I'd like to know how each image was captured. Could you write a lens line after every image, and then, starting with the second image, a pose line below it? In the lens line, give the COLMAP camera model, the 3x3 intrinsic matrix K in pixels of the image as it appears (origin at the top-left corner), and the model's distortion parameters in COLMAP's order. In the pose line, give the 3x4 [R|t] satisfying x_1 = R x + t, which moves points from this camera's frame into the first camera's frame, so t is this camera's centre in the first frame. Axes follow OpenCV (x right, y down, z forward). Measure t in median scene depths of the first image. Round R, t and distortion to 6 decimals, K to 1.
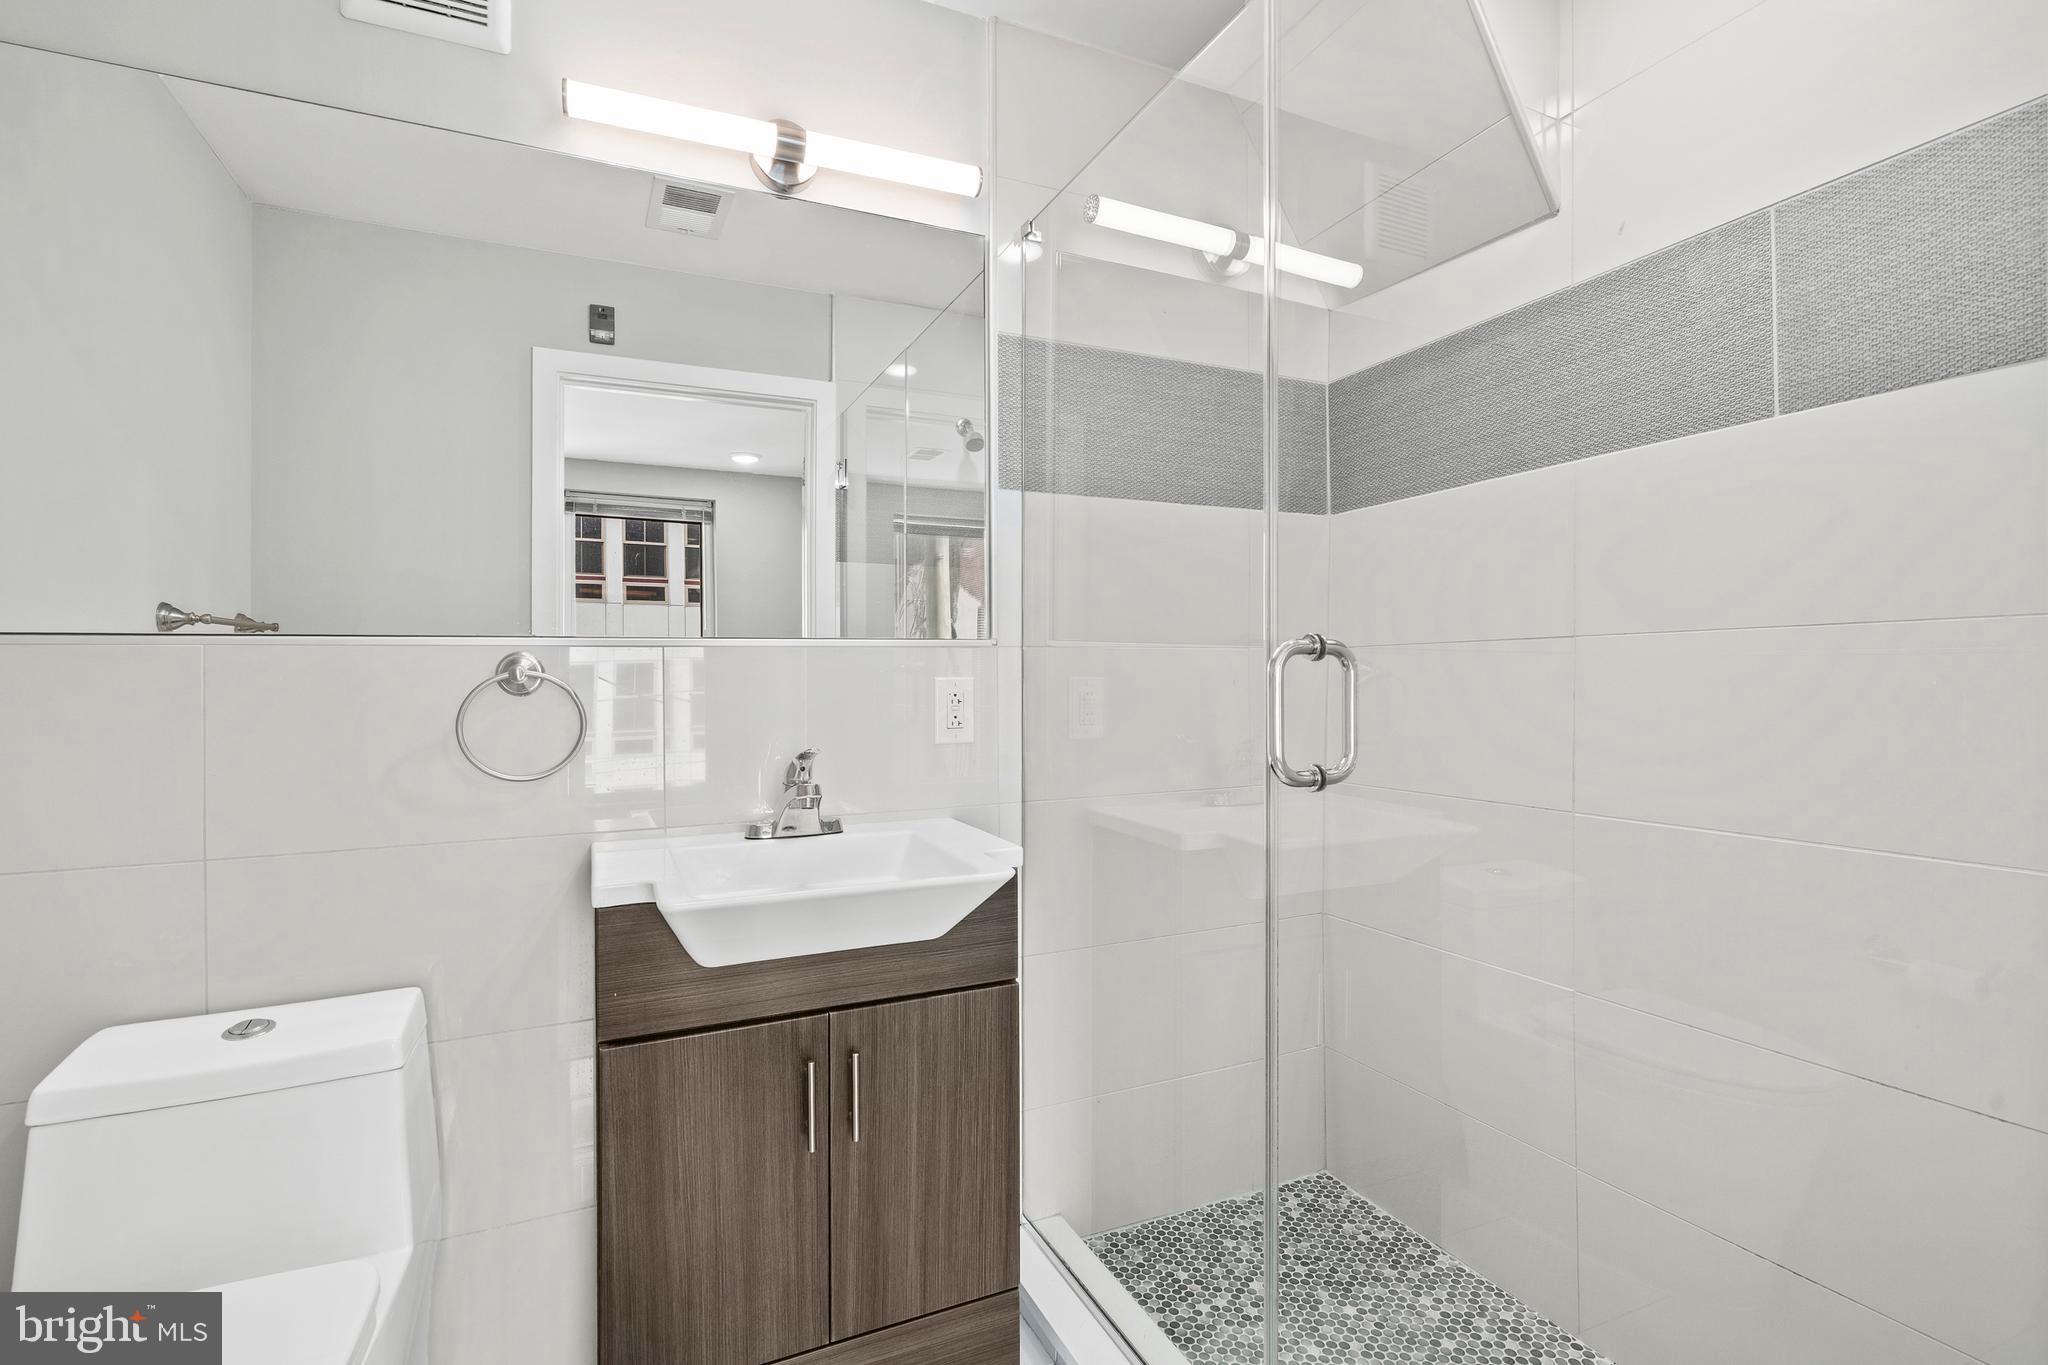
lens RADIAL K [[947.2, 0, 1021.3], [0, 947.2, 674.3], [0, 0, 1]] dist [0.000537, 0.000026]
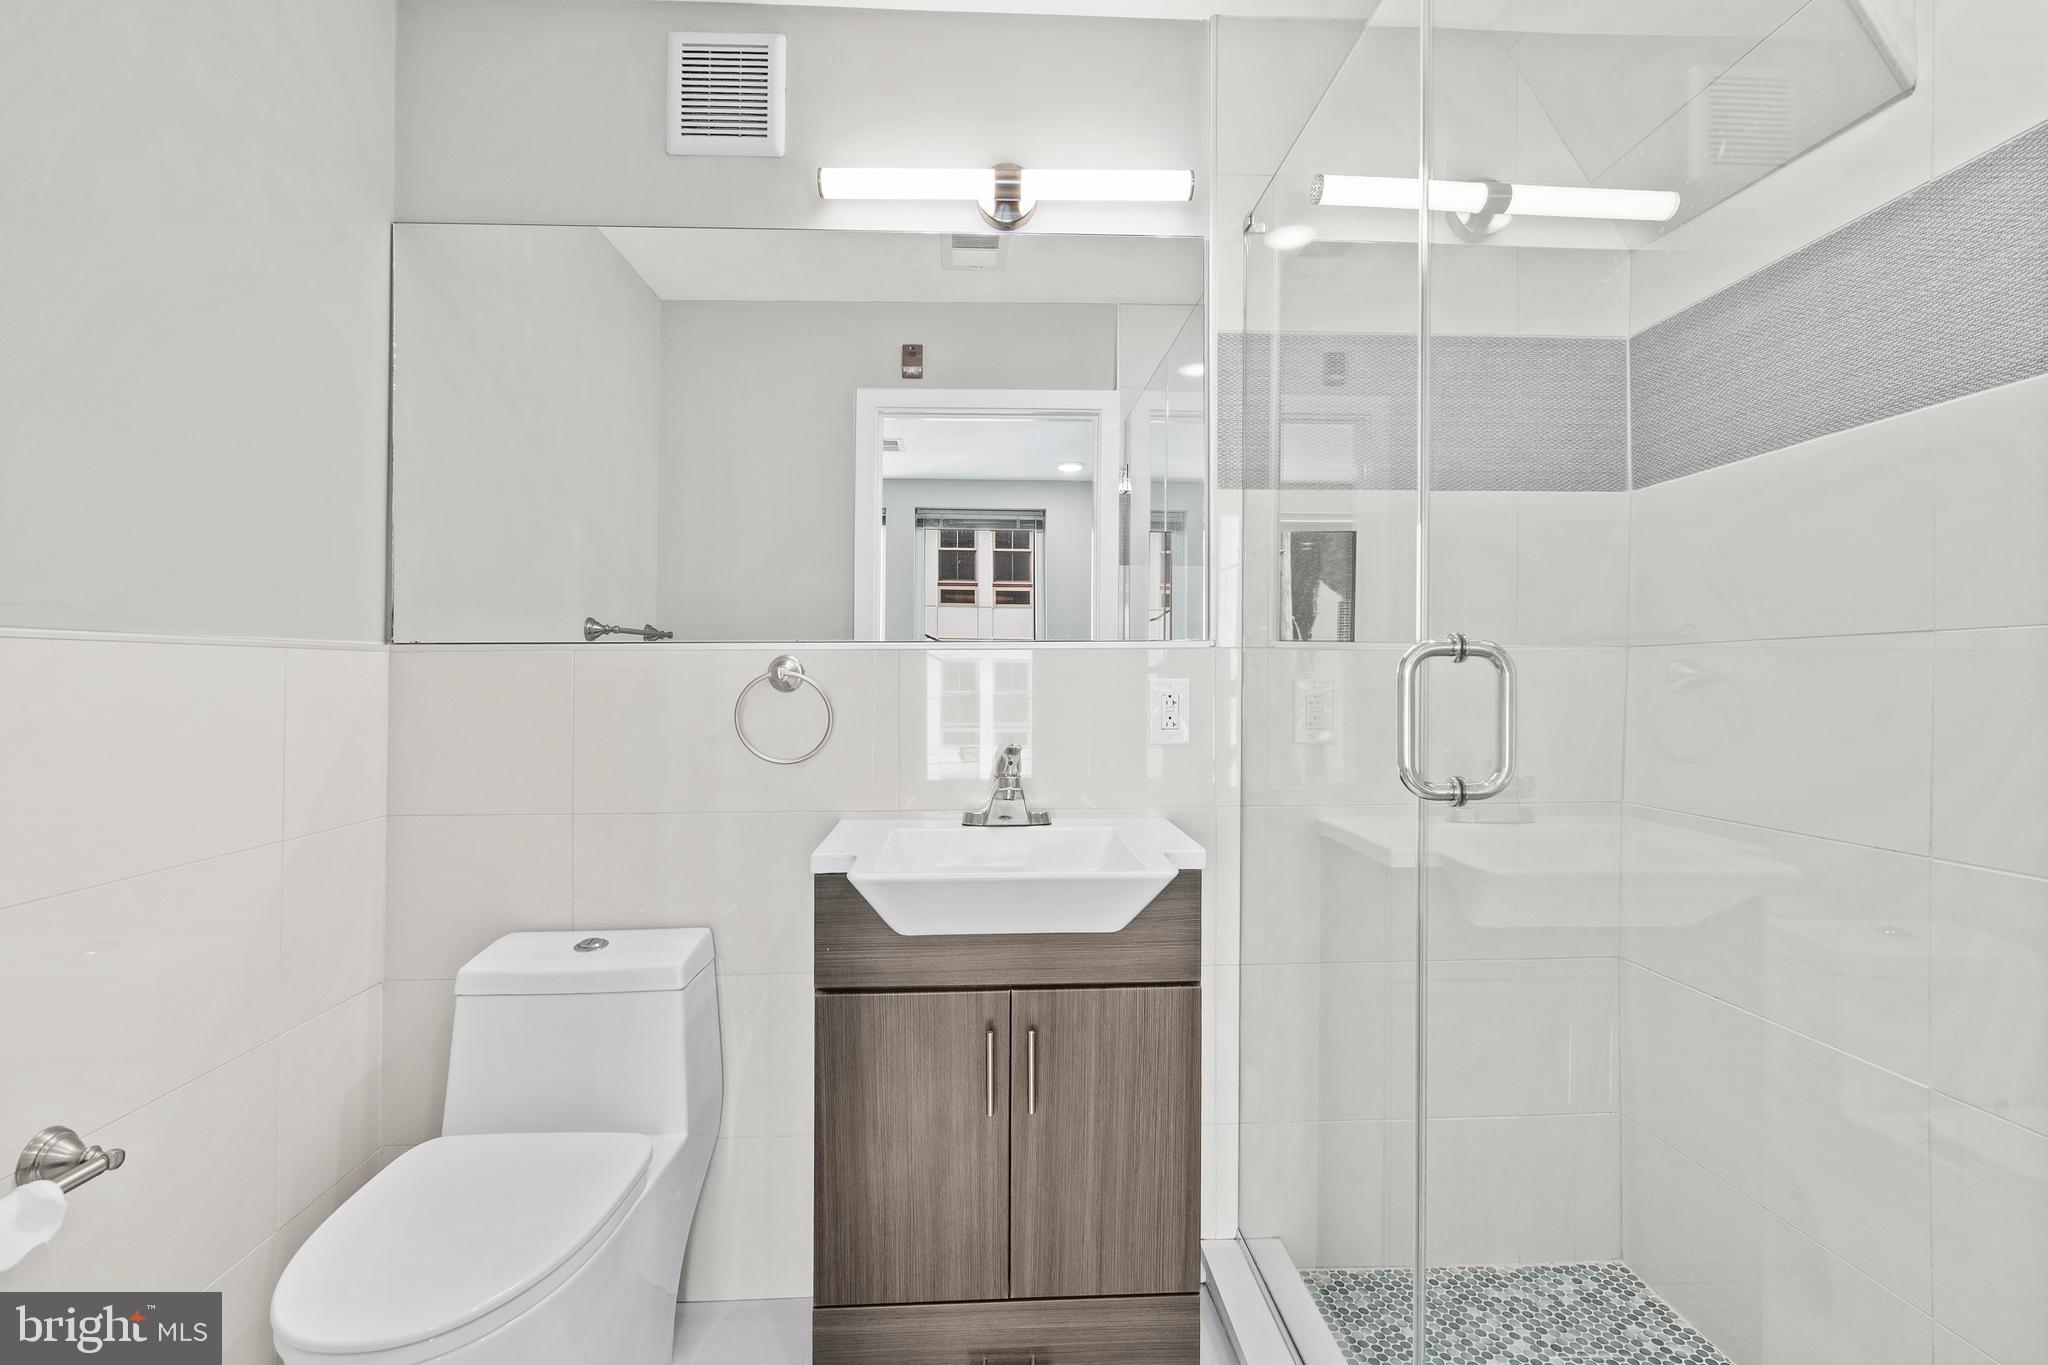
lens RADIAL K [[962.3, 0, 1017.3], [0, 962.3, 667.1], [0, 0, 1]] dist [0.000837, 0.000491]
pose [[0.927950, 0.001473, -0.372702, 0.165668], [-0.004260, 0.999969, -0.006654, -0.001688], [0.372681, 0.007762, 0.927927, -0.010978]]
